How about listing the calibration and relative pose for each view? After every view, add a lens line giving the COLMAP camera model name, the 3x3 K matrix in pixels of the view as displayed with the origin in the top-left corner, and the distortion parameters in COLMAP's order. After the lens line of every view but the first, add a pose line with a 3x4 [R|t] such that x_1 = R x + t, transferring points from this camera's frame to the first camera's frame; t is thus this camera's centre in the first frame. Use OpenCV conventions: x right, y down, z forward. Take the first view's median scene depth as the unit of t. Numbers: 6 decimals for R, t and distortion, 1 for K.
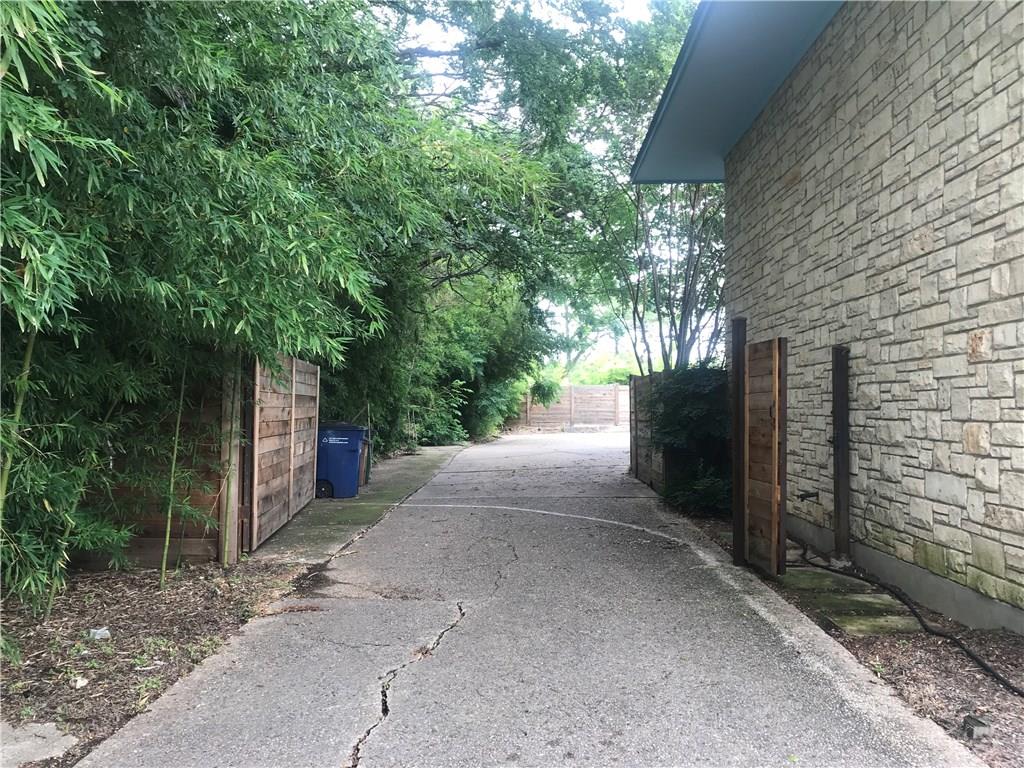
lens RADIAL K [[822.3, 0, 508.0], [0, 822.3, 384.9], [0, 0, 1]] dist [0.002624, 0.004927]
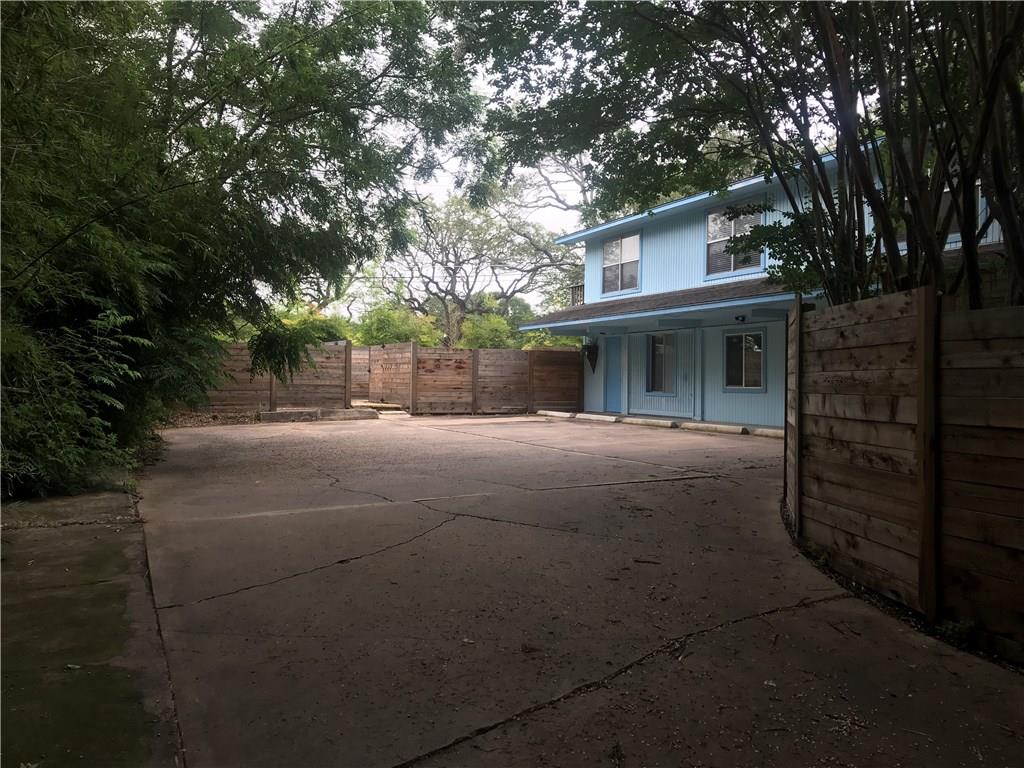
lens RADIAL K [[822.3, 0, 508.0], [0, 822.3, 384.9], [0, 0, 1]] dist [0.002624, 0.004927]
pose [[0.888221, -0.004733, 0.459391, -0.221646], [-0.013469, 0.999249, 0.036337, 0.035139], [-0.459218, -0.038463, 0.887490, 1.868945]]
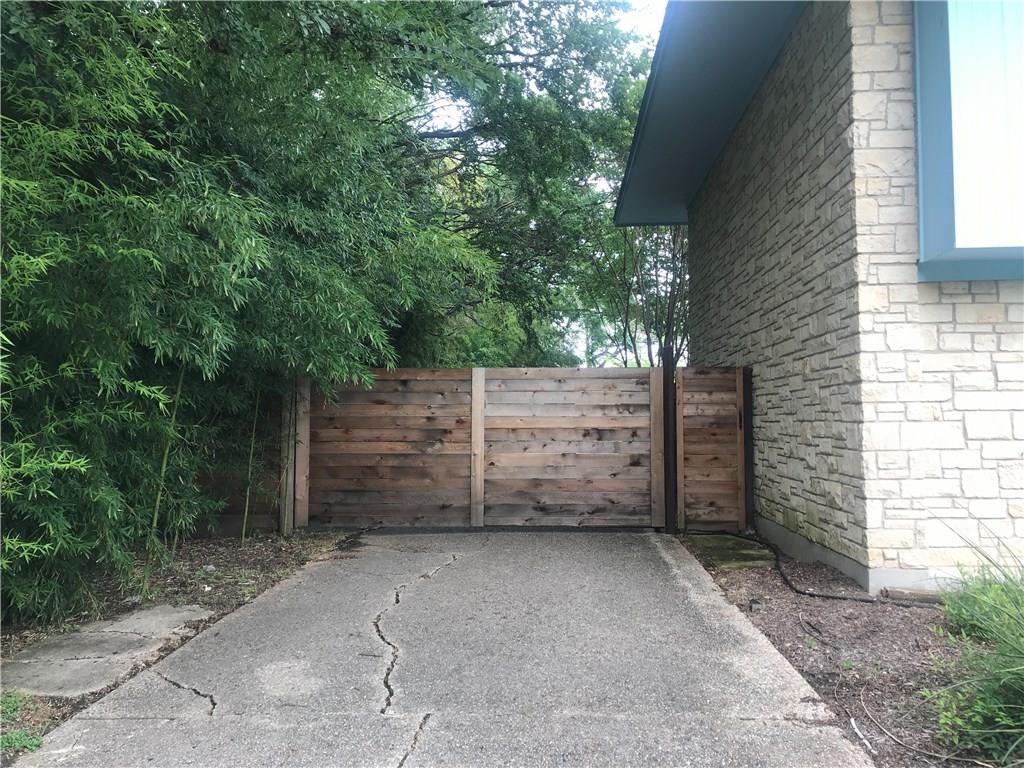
lens RADIAL K [[822.3, 0, 508.0], [0, 822.3, 384.9], [0, 0, 1]] dist [0.002624, 0.004927]
pose [[0.999359, -0.008849, -0.034681, 0.080258], [0.008275, 0.999827, -0.016665, 0.000200], [0.034822, 0.016367, 0.999259, -0.385479]]
